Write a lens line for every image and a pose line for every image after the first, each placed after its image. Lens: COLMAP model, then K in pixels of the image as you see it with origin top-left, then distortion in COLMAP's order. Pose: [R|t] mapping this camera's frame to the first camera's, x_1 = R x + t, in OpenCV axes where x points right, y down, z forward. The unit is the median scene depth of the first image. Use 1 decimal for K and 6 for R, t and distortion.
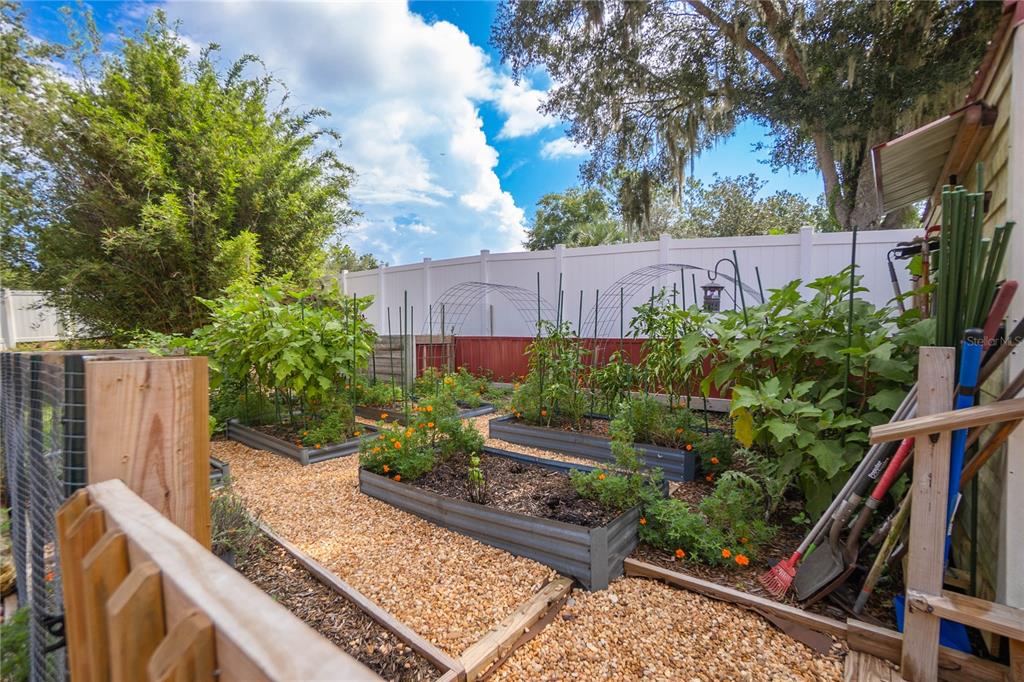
lens RADIAL K [[460.3, 0, 507.2], [0, 460.3, 340.7], [0, 0, 1]] dist [-0.043935, 0.014925]
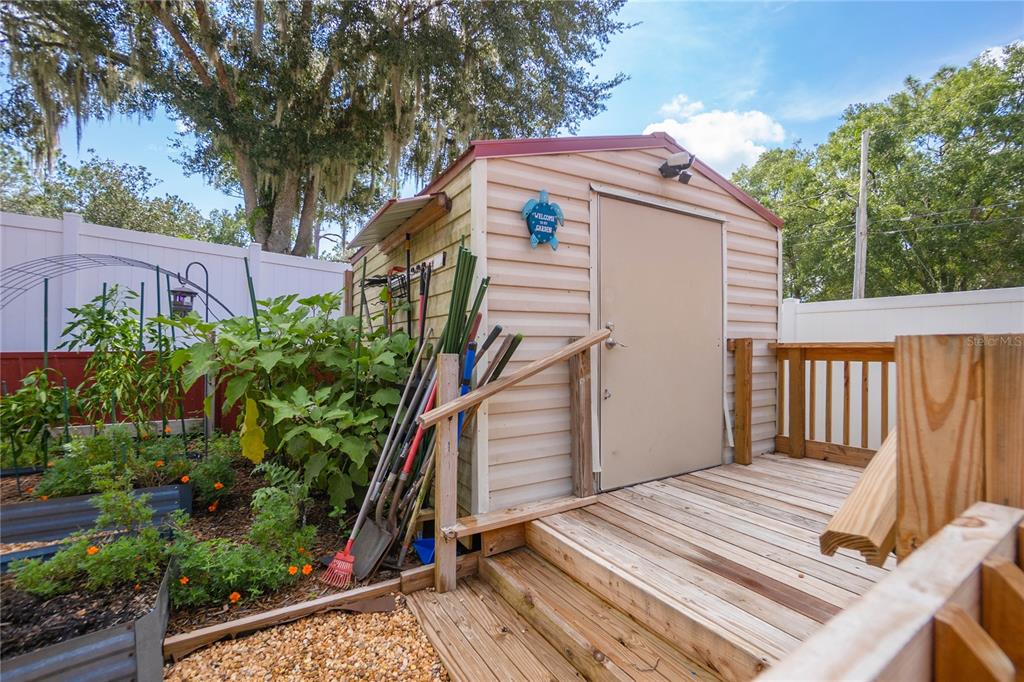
lens RADIAL K [[460.3, 0, 511.1], [0, 460.3, 339.4], [0, 0, 1]] dist [-0.043935, 0.014925]
pose [[0.343540, 0.015583, 0.939009, -0.255163], [0.014025, 0.999666, -0.021721, 0.002181], [-0.939033, 0.020632, 0.343207, 0.201626]]
